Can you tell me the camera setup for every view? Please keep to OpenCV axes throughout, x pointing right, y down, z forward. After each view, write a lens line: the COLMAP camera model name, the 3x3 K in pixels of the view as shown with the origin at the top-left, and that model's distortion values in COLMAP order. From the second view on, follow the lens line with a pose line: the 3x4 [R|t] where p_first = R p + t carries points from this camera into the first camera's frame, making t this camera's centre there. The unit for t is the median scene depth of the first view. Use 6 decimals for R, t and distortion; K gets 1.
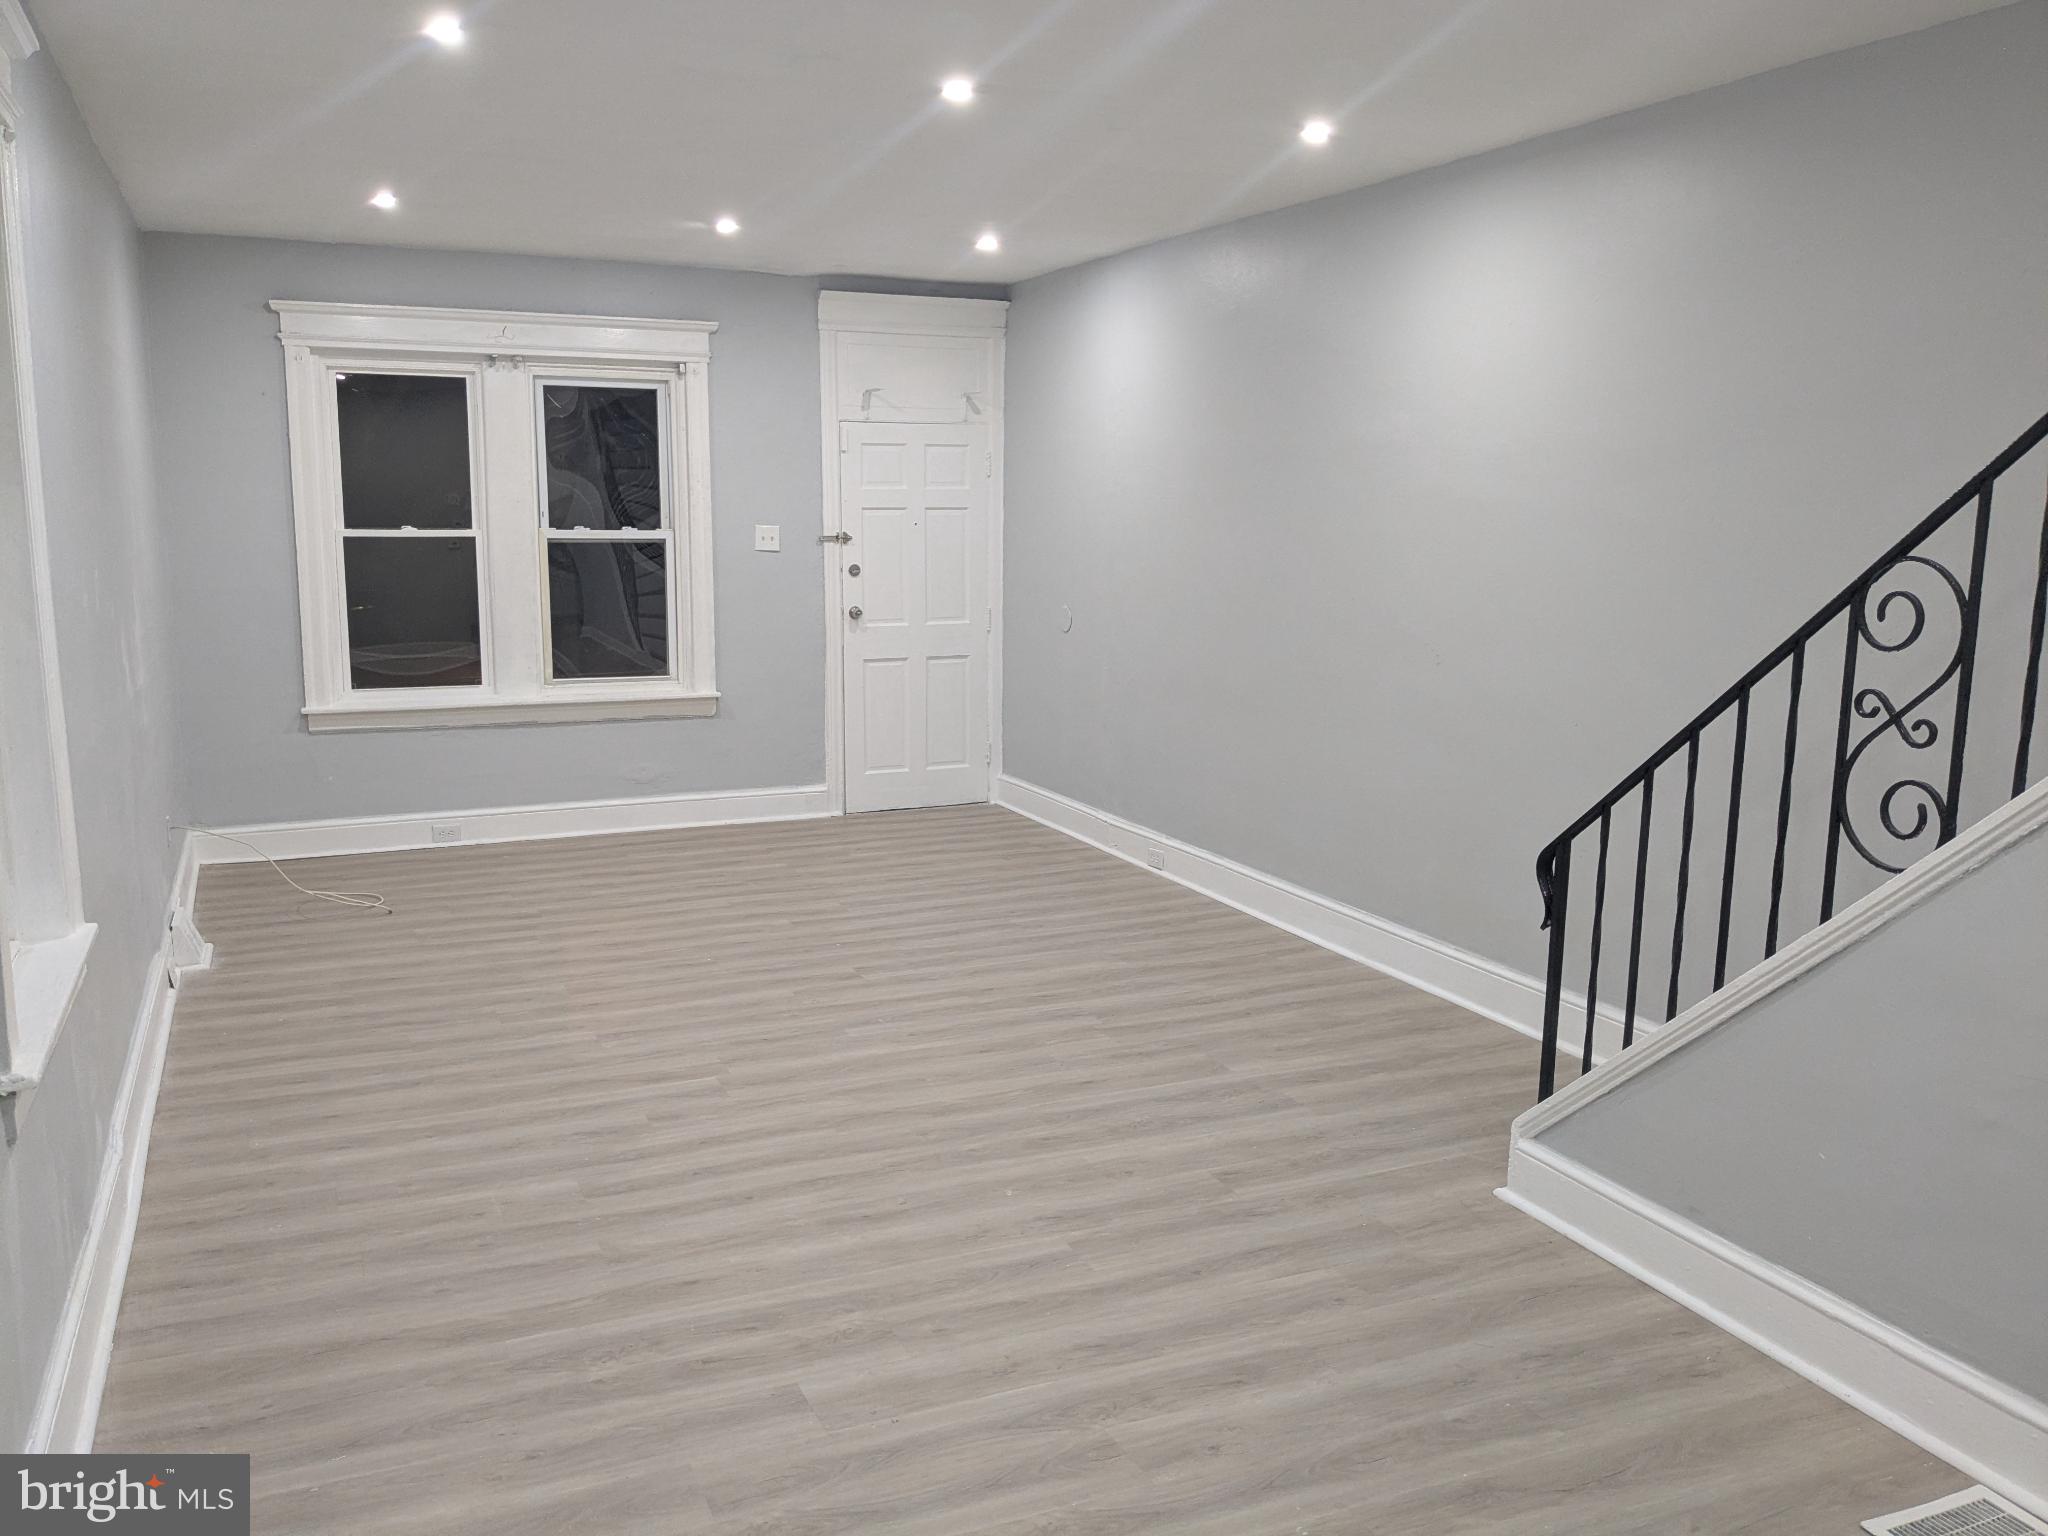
lens RADIAL K [[1610.0, 0, 1019.1], [0, 1610.0, 769.5], [0, 0, 1]] dist [0.059973, -0.103682]
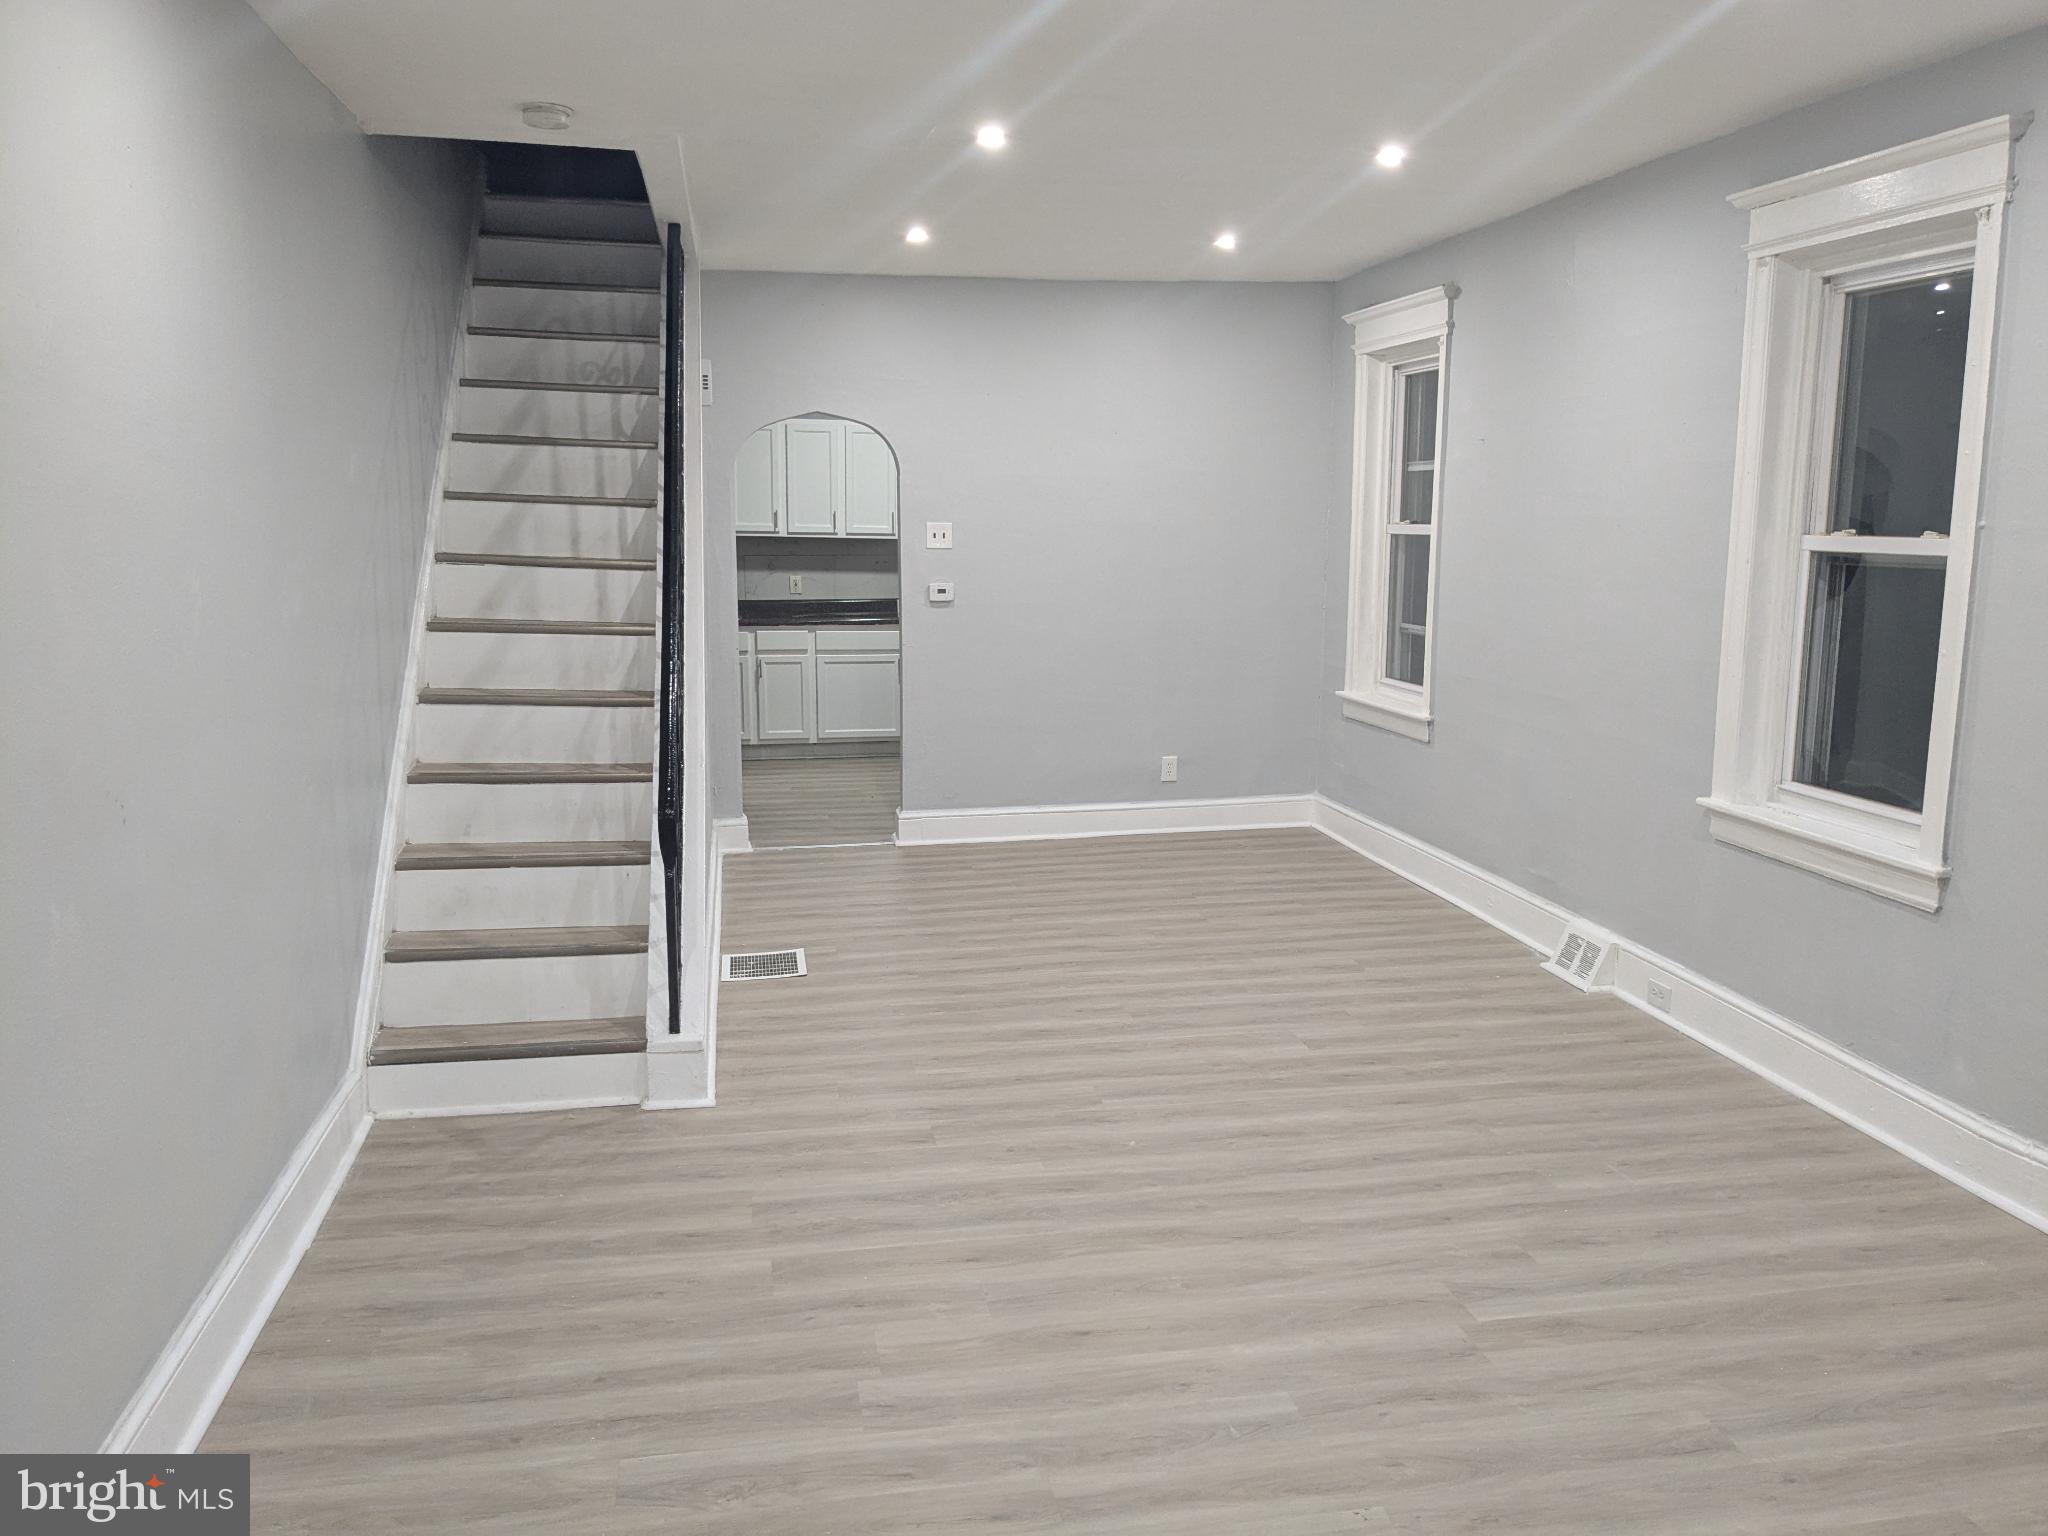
lens RADIAL K [[1610.0, 0, 1022.9], [0, 1610.0, 757.9], [0, 0, 1]] dist [0.059973, -0.103682]
pose [[-0.969023, -0.045824, 0.242680, -0.178403], [0.033220, 0.949521, 0.311940, -0.309806], [-0.244724, 0.310339, -0.918586, 1.854774]]
